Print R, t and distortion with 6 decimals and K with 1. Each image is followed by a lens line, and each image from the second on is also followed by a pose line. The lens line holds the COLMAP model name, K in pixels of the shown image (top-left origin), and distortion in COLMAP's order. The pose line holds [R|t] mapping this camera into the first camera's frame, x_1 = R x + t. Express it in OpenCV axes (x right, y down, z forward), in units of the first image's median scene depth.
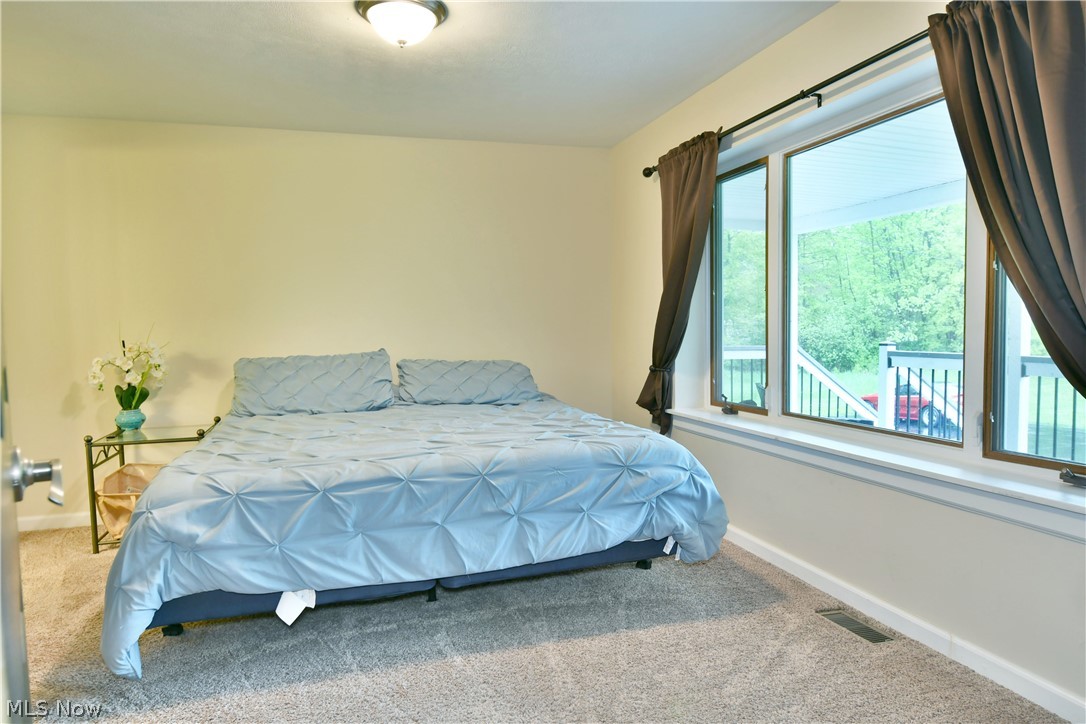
lens RADIAL K [[677.4, 0, 543.0], [0, 677.4, 362.0], [0, 0, 1]] dist [0.005318, -0.010594]
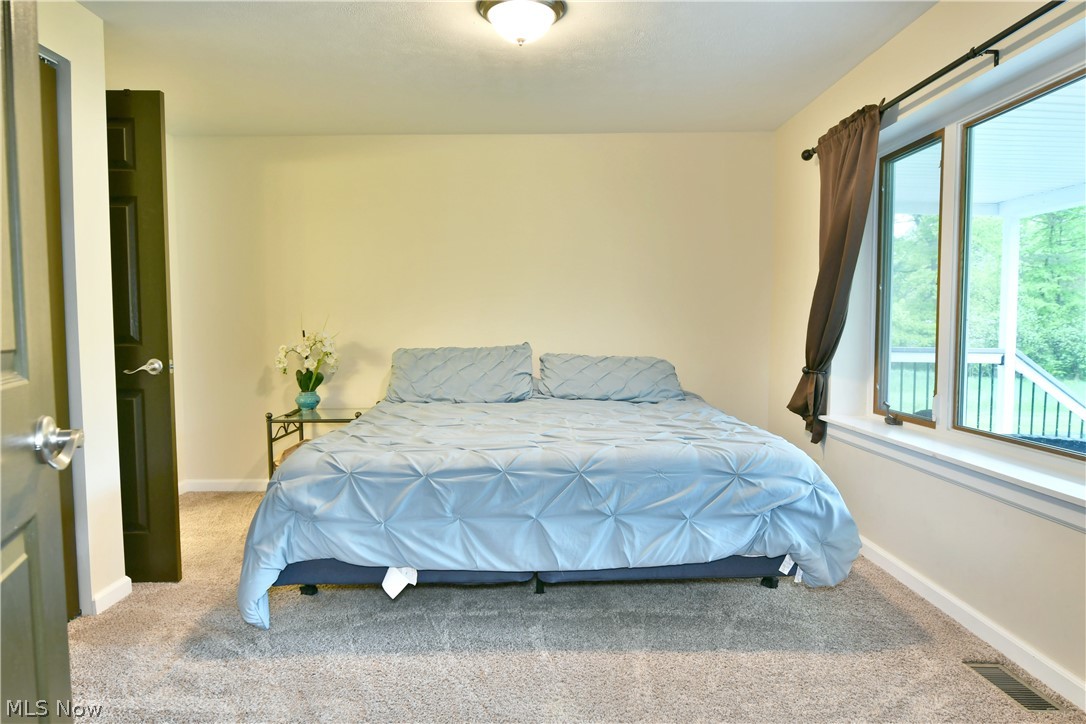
lens RADIAL K [[677.4, 0, 543.0], [0, 677.4, 362.0], [0, 0, 1]] dist [0.005318, -0.010594]
pose [[0.958258, 0.028452, -0.284485, 0.123391], [-0.026510, 0.999592, 0.010677, -0.002604], [0.284672, -0.002689, 0.958621, 0.035242]]
